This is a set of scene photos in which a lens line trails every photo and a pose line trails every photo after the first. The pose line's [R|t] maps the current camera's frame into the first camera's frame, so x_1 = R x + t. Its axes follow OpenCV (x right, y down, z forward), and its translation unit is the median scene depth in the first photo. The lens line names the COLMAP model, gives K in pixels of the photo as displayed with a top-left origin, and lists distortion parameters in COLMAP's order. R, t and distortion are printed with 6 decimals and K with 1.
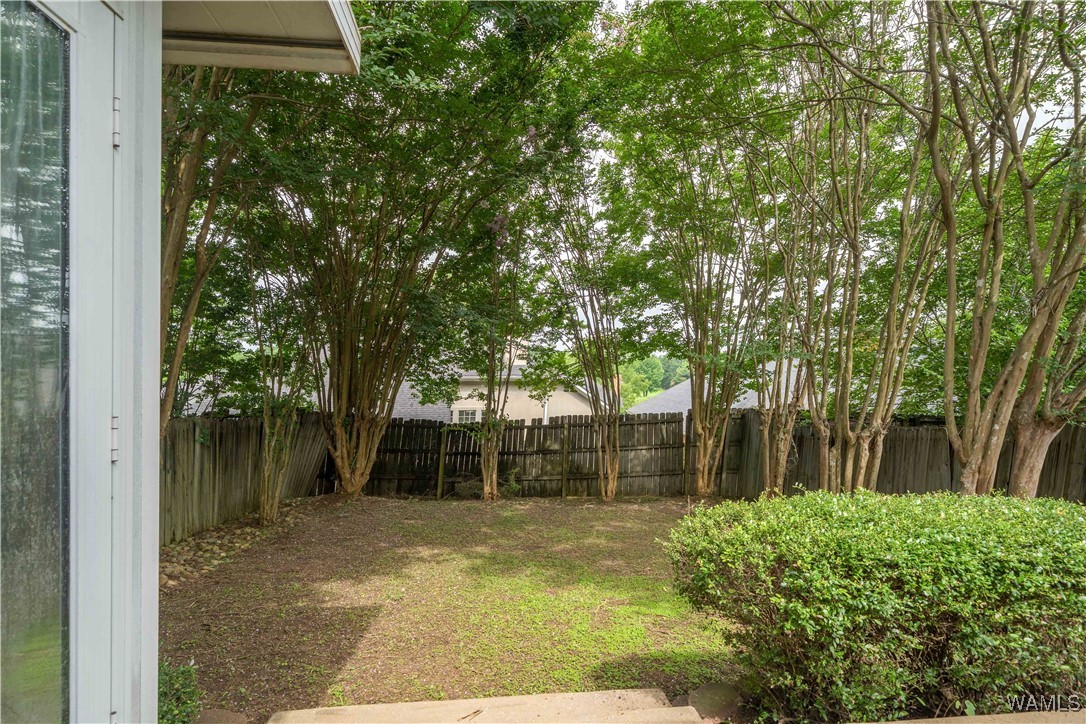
lens RADIAL K [[545.6, 0, 542.2], [0, 545.6, 367.9], [0, 0, 1]] dist [0.003260, 0.001164]
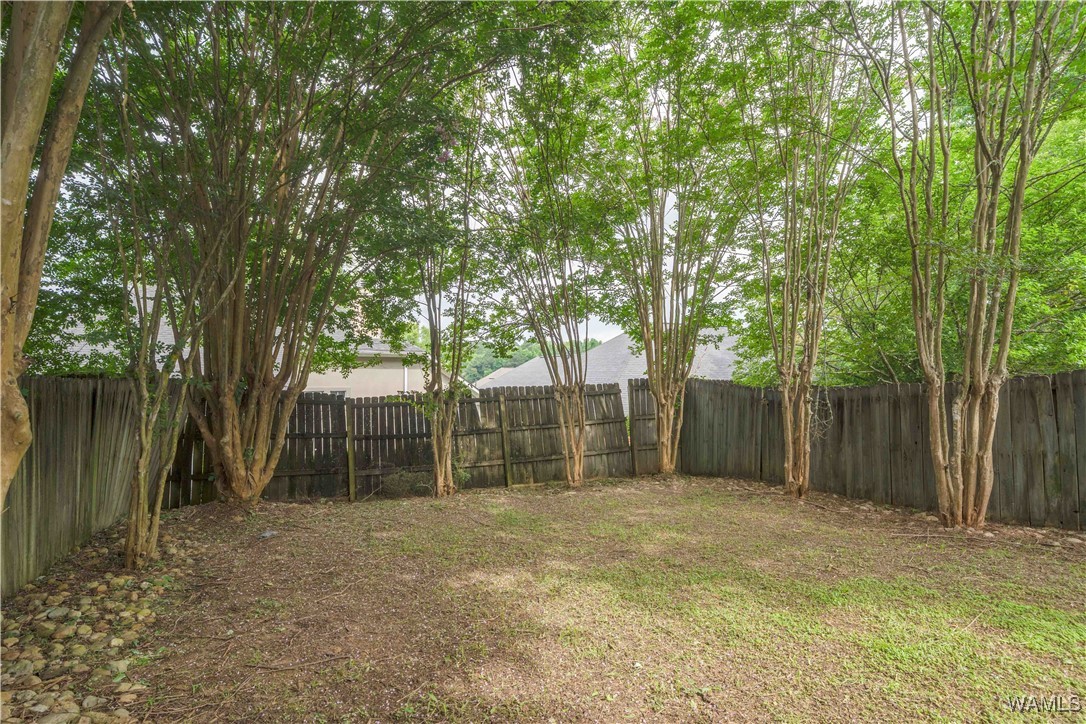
lens RADIAL K [[545.6, 0, 516.8], [0, 545.6, 370.4], [0, 0, 1]] dist [0.003260, 0.001164]
pose [[0.938649, 0.005485, 0.344831, -0.240378], [-0.011846, 0.999796, 0.016340, 0.055132], [-0.344671, -0.019423, 0.938523, 0.253689]]
